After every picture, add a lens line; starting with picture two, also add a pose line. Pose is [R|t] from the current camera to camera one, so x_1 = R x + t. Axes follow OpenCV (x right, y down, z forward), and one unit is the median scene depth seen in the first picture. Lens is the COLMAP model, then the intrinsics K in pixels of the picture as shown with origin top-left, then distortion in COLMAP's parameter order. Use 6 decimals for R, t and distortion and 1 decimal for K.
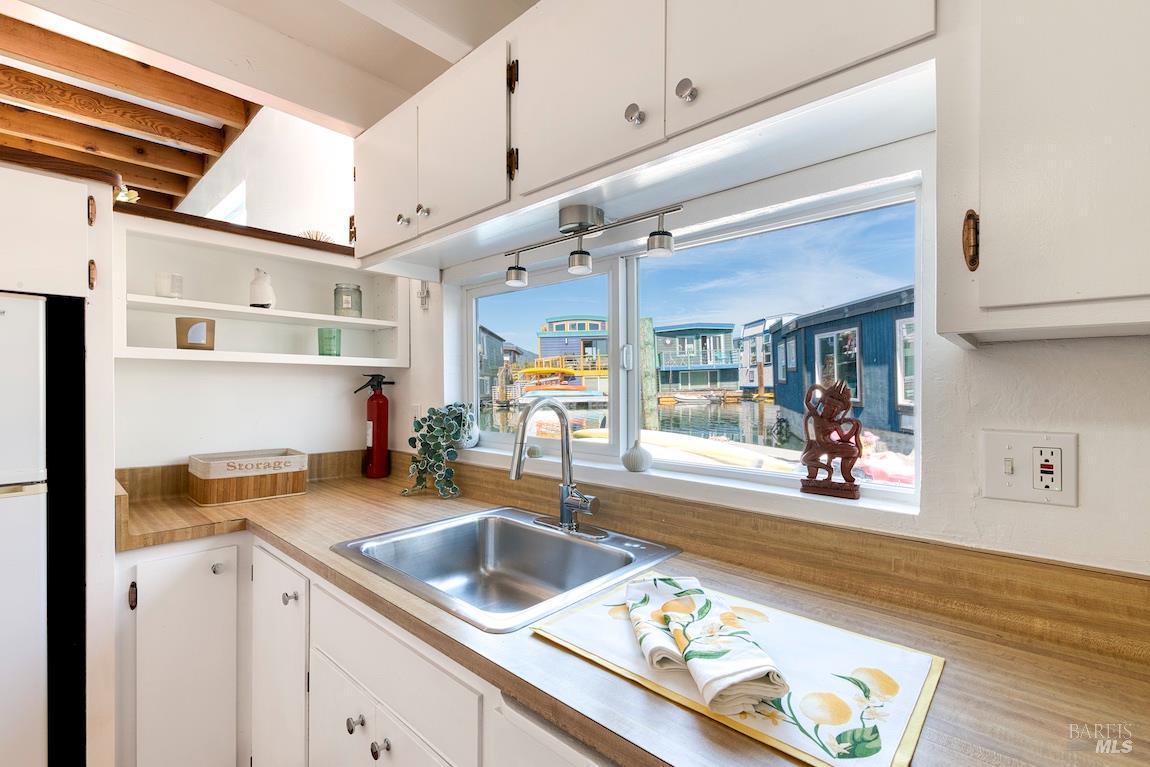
lens RADIAL K [[517.3, 0, 564.1], [0, 517.3, 389.1], [0, 0, 1]] dist [0.001000, -0.001068]
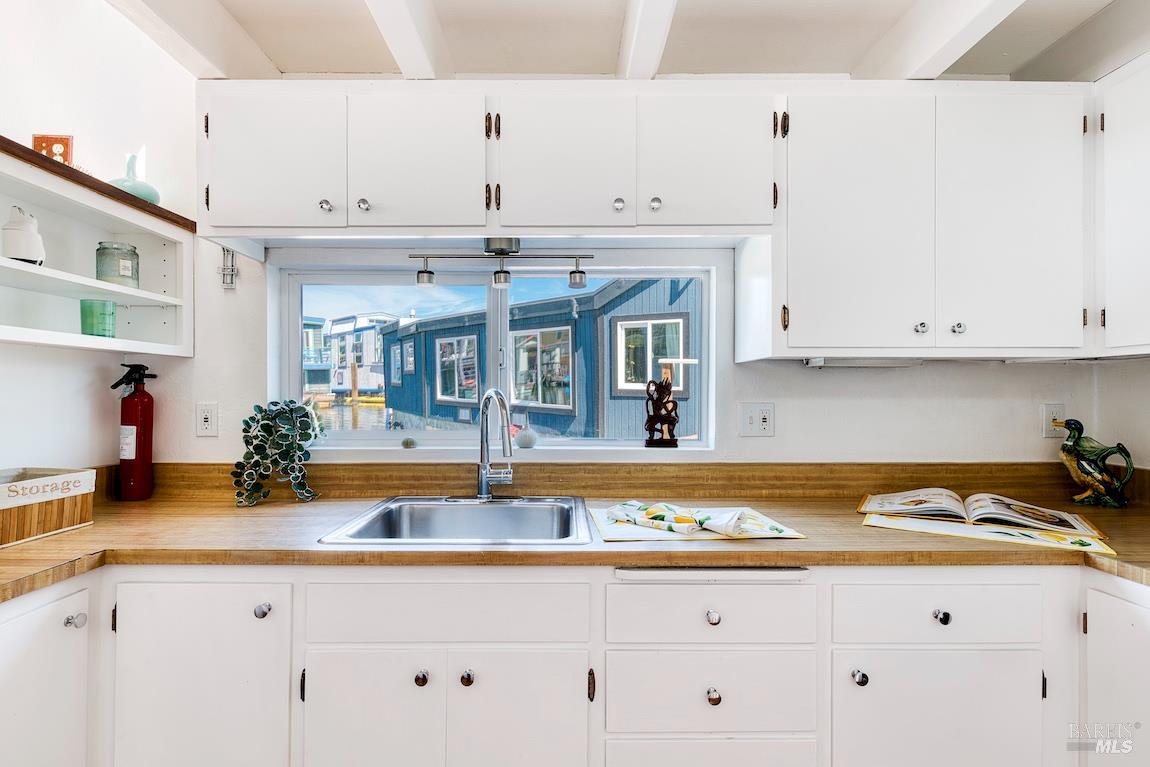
lens RADIAL K [[547.2, 0, 588.8], [0, 547.2, 386.5], [0, 0, 1]] dist [0.005679, -0.001273]
pose [[0.717561, 0.004810, 0.696479, -0.619346], [0.002646, 0.999950, -0.009631, 0.019078], [-0.696490, 0.008754, 0.717513, -0.065328]]
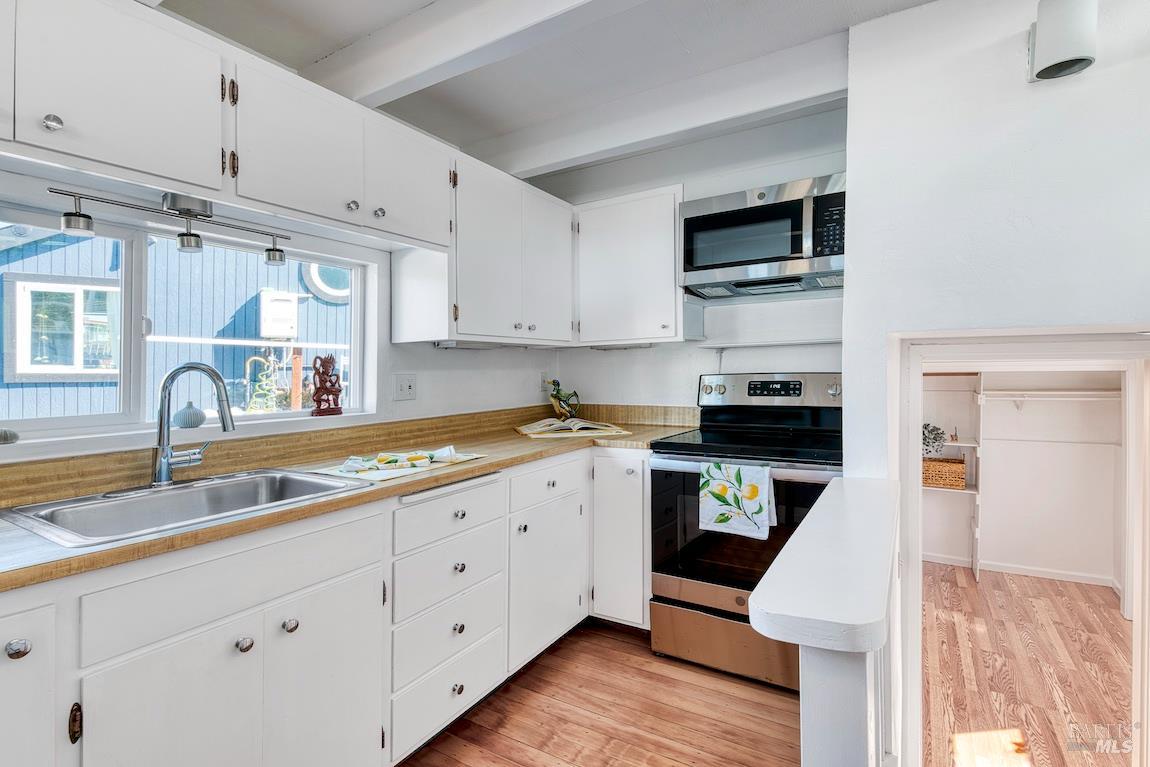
lens RADIAL K [[517.3, 0, 580.3], [0, 517.3, 384.5], [0, 0, 1]] dist [0.001000, -0.001068]
pose [[-0.189594, -0.025327, 0.981536, -1.062511], [0.018421, 0.999400, 0.029346, 0.039230], [-0.981690, 0.023645, -0.189013, 0.325592]]
